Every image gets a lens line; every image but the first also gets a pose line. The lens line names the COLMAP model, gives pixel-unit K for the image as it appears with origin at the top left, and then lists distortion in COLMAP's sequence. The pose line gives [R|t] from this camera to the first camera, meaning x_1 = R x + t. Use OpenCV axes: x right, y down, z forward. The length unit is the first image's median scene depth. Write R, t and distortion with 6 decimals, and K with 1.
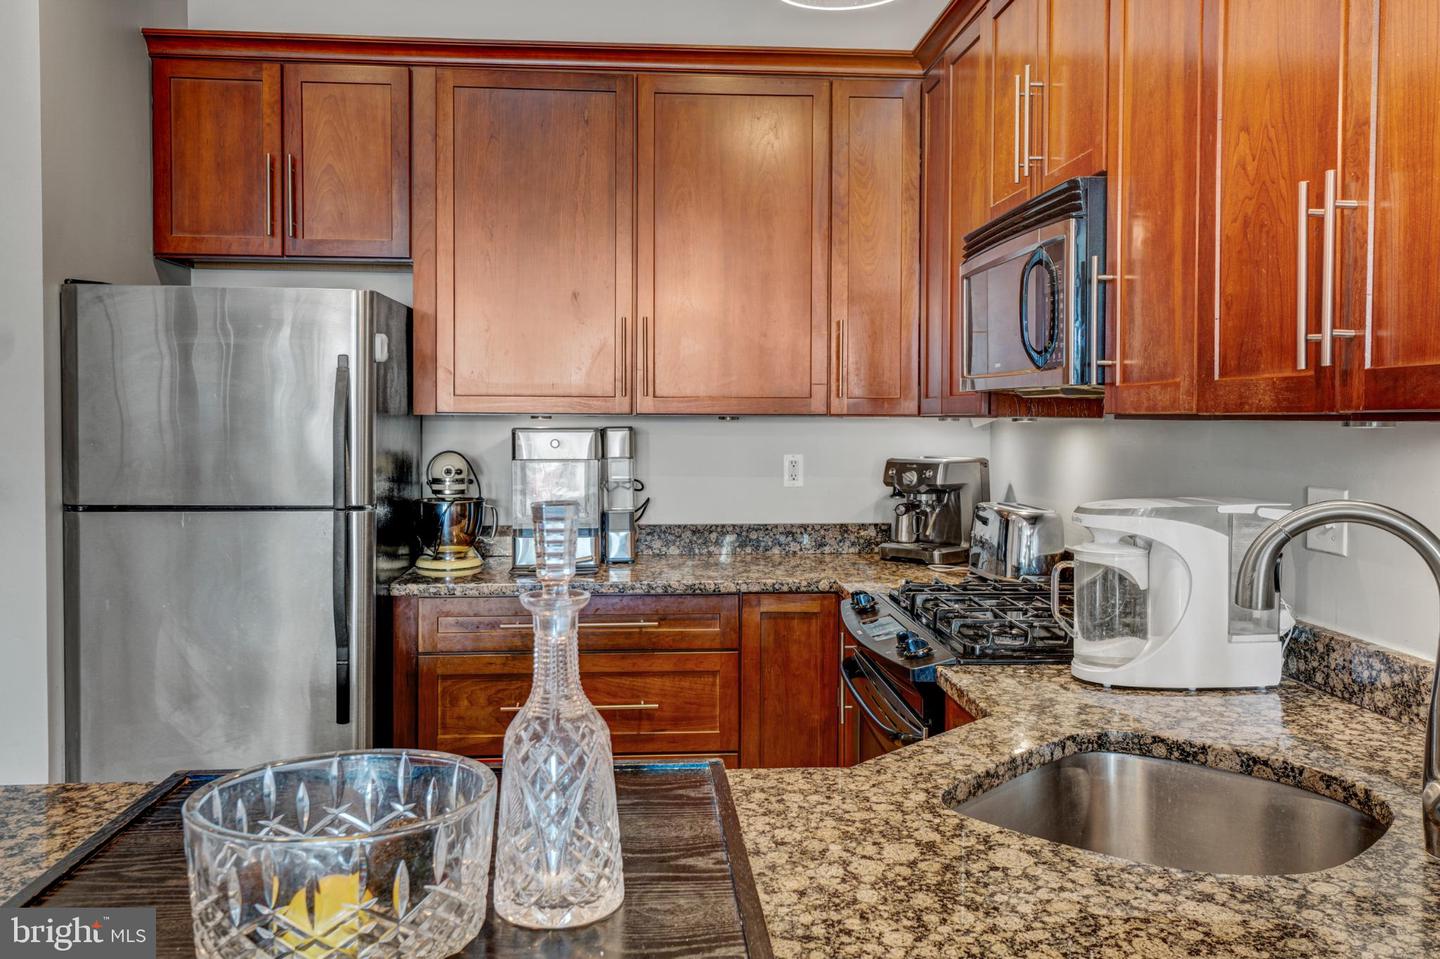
lens RADIAL K [[1177.1, 0, 715.3], [0, 1177.1, 428.1], [0, 0, 1]] dist [0.005575, 0.009638]
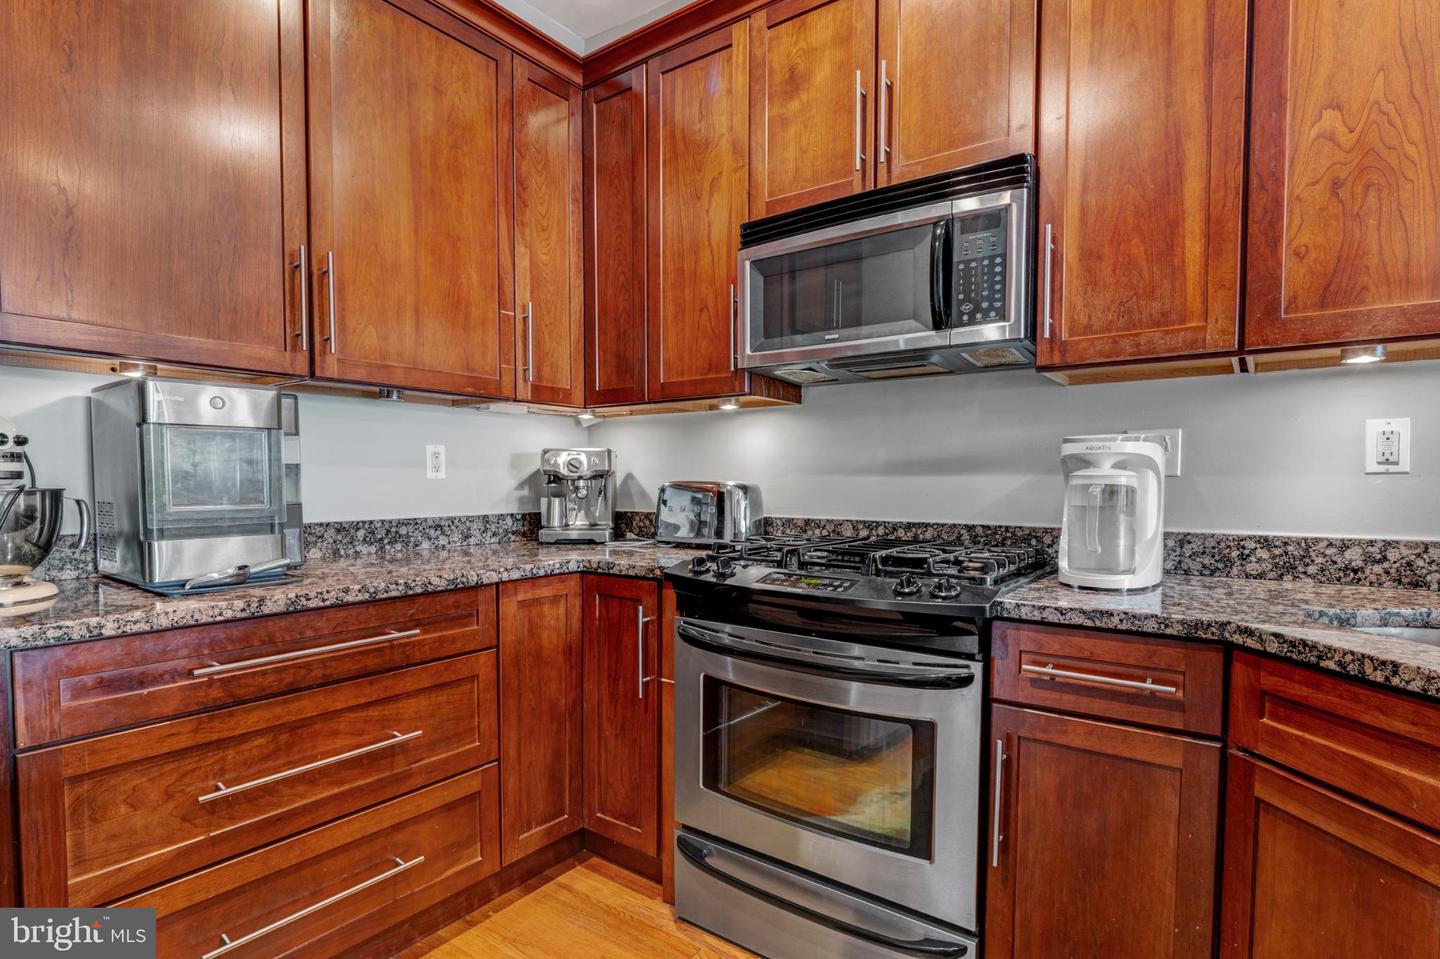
lens RADIAL K [[732.5, 0, 715.5], [0, 732.5, 514.4], [0, 0, 1]] dist [-0.007251, 0.001789]
pose [[0.647422, -0.038029, 0.761182, -0.289492], [0.011448, 0.999127, 0.040180, 0.068083], [-0.762046, -0.017299, 0.647292, 0.517428]]
